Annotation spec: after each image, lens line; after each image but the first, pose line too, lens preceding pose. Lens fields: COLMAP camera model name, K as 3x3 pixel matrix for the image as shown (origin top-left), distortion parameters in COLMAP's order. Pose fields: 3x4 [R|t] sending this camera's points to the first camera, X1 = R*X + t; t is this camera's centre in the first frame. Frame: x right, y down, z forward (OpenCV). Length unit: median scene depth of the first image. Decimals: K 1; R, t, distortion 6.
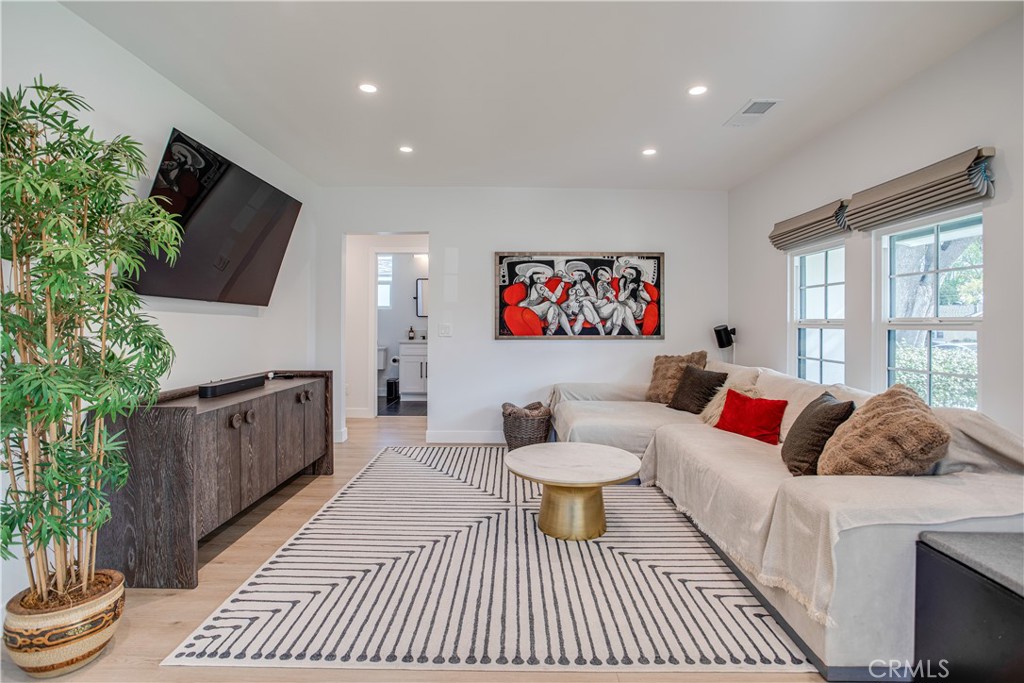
lens RADIAL K [[501.0, 0, 517.6], [0, 501.0, 336.7], [0, 0, 1]] dist [-0.049151, 0.010902]
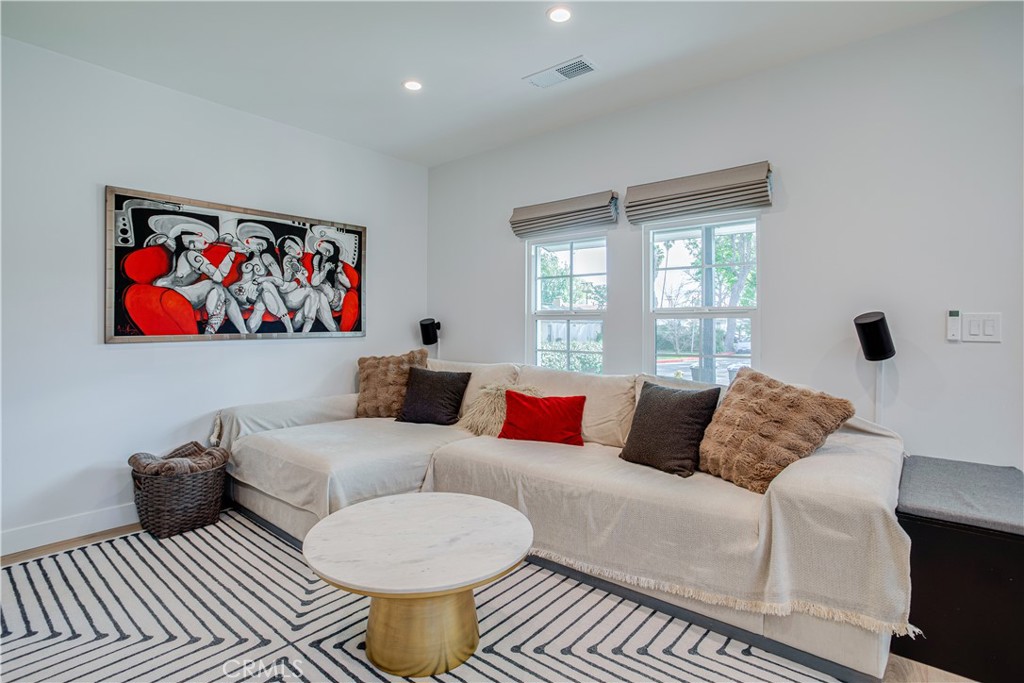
lens RADIAL K [[501.0, 0, 511.8], [0, 501.0, 330.5], [0, 0, 1]] dist [-0.049151, 0.010902]
pose [[0.647003, -0.015432, 0.762331, -0.165207], [0.024820, 0.999692, -0.000828, 0.002550], [-0.762083, 0.019457, 0.647187, 0.310757]]
